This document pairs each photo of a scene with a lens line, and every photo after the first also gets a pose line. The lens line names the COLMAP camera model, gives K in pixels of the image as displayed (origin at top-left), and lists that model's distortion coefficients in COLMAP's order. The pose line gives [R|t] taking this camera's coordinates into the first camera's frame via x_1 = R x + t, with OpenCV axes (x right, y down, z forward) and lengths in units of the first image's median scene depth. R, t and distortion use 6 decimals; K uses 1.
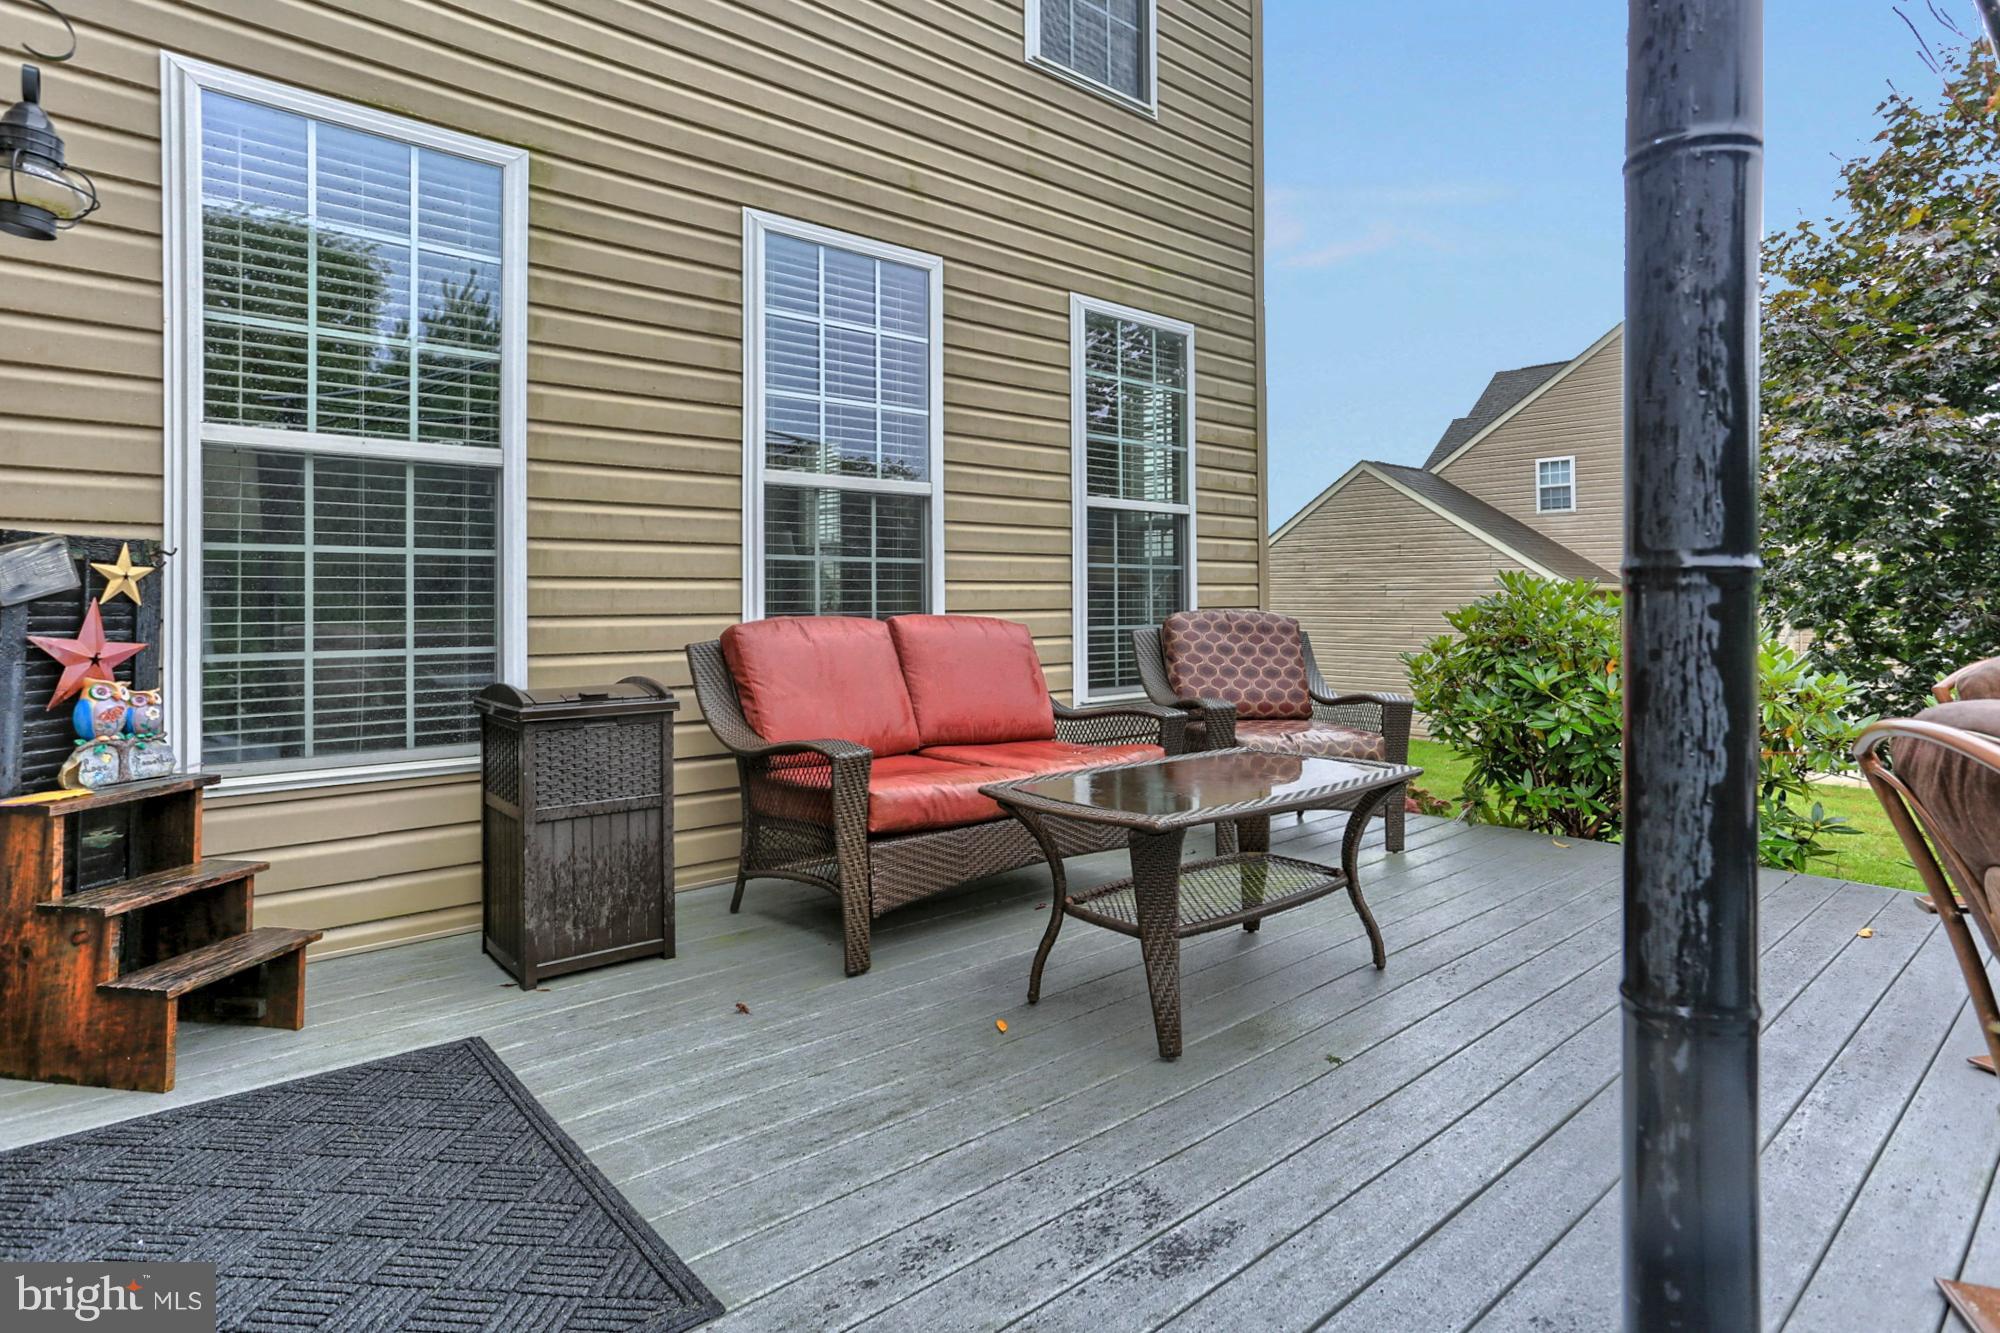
lens RADIAL K [[1050.8, 0, 939.9], [0, 1050.8, 597.6], [0, 0, 1]] dist [-0.031157, 0.030238]
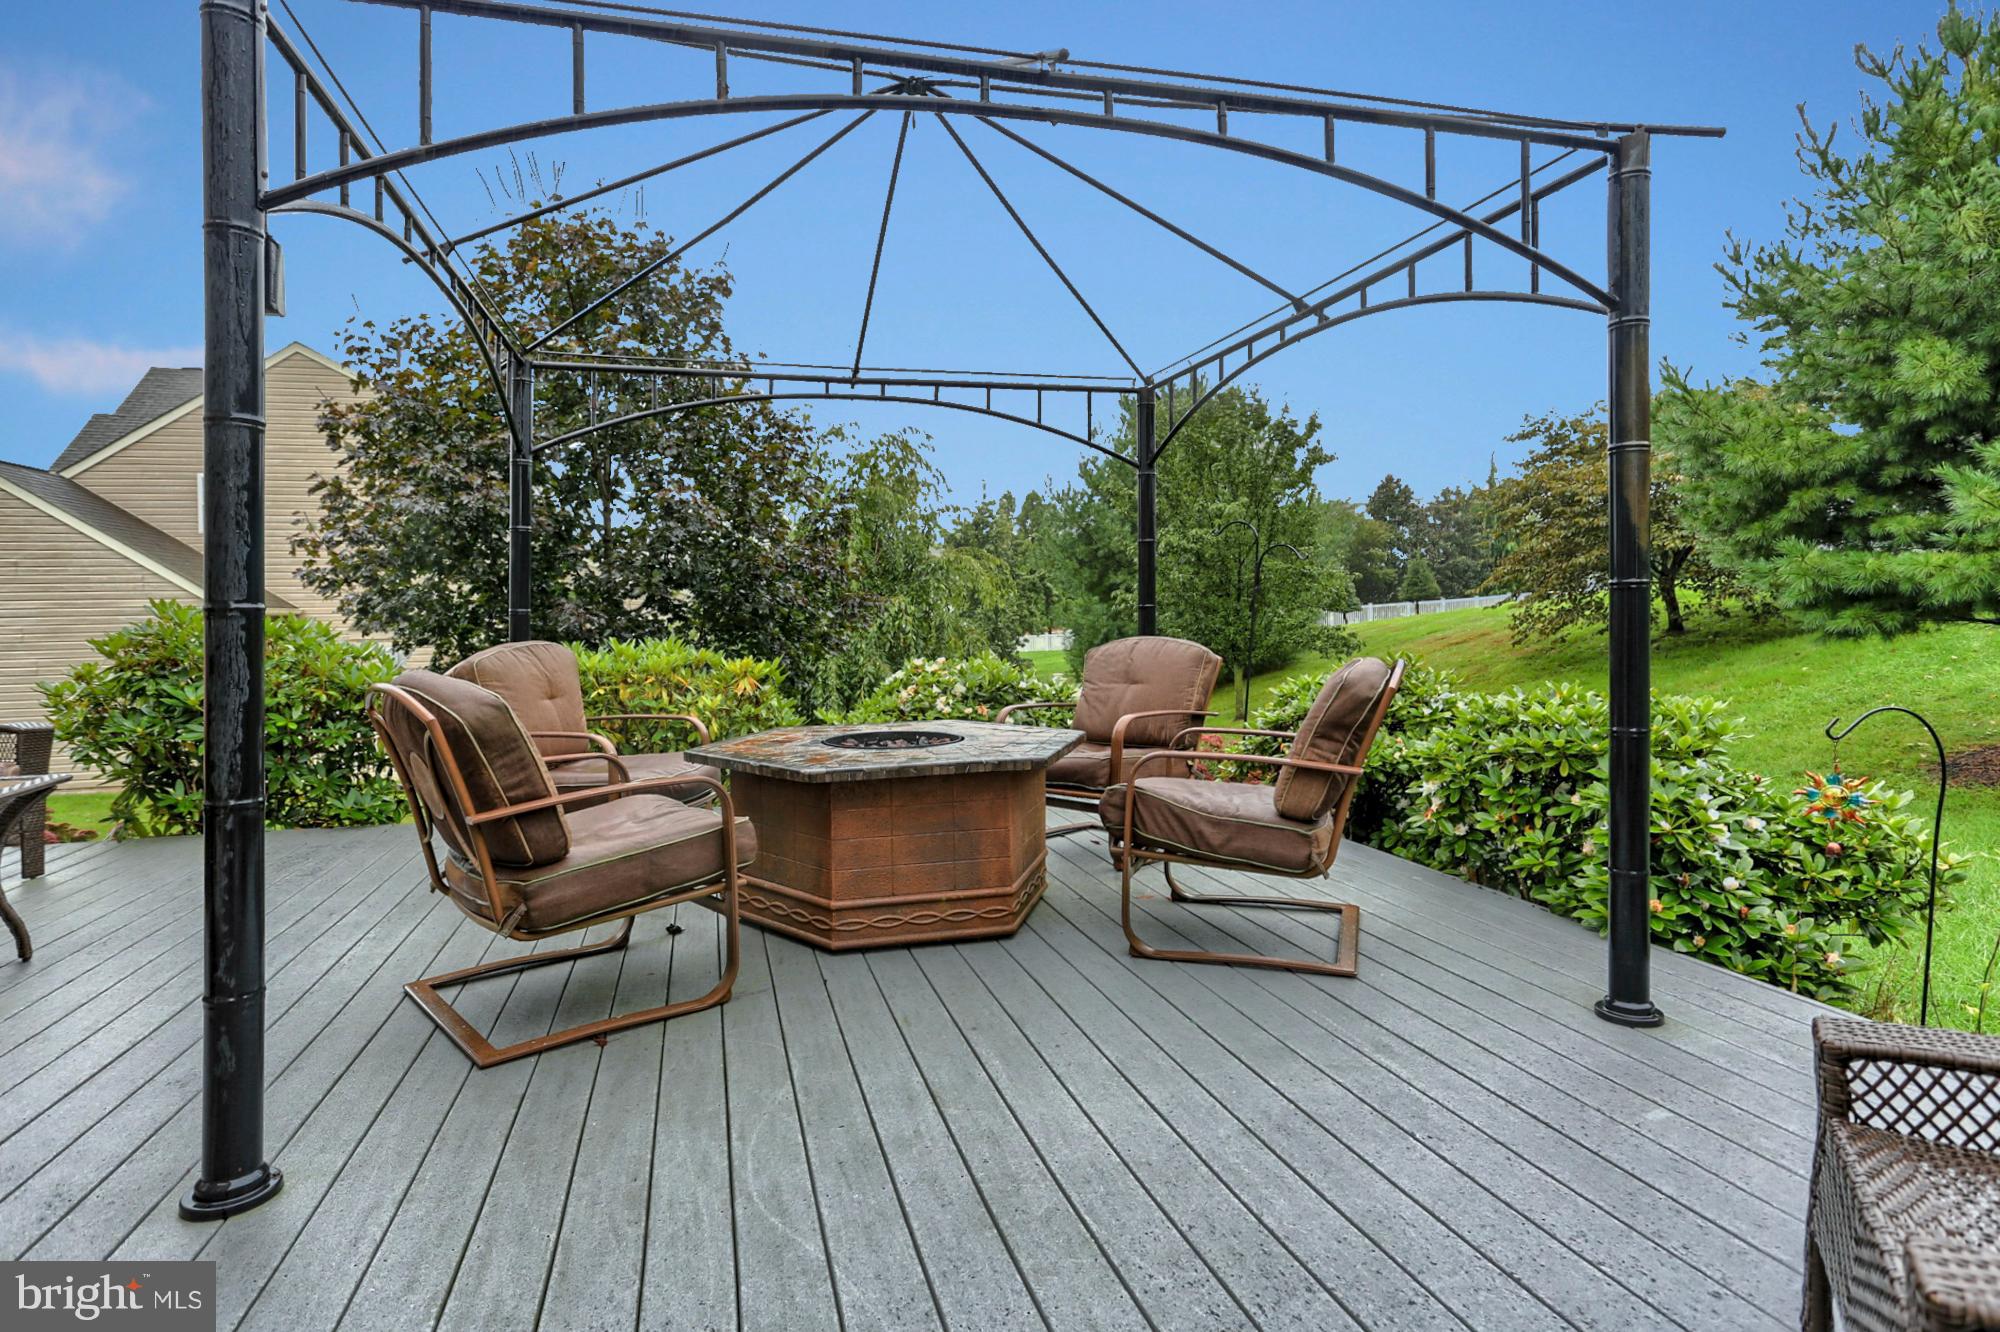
lens RADIAL K [[1050.8, 0, 939.9], [0, 1050.8, 597.1], [0, 0, 1]] dist [-0.031157, 0.030238]
pose [[0.419529, 0.006506, 0.907719, -0.092711], [0.015781, 0.999771, -0.014459, 0.000503], [-0.907605, 0.020390, 0.419330, -0.179917]]
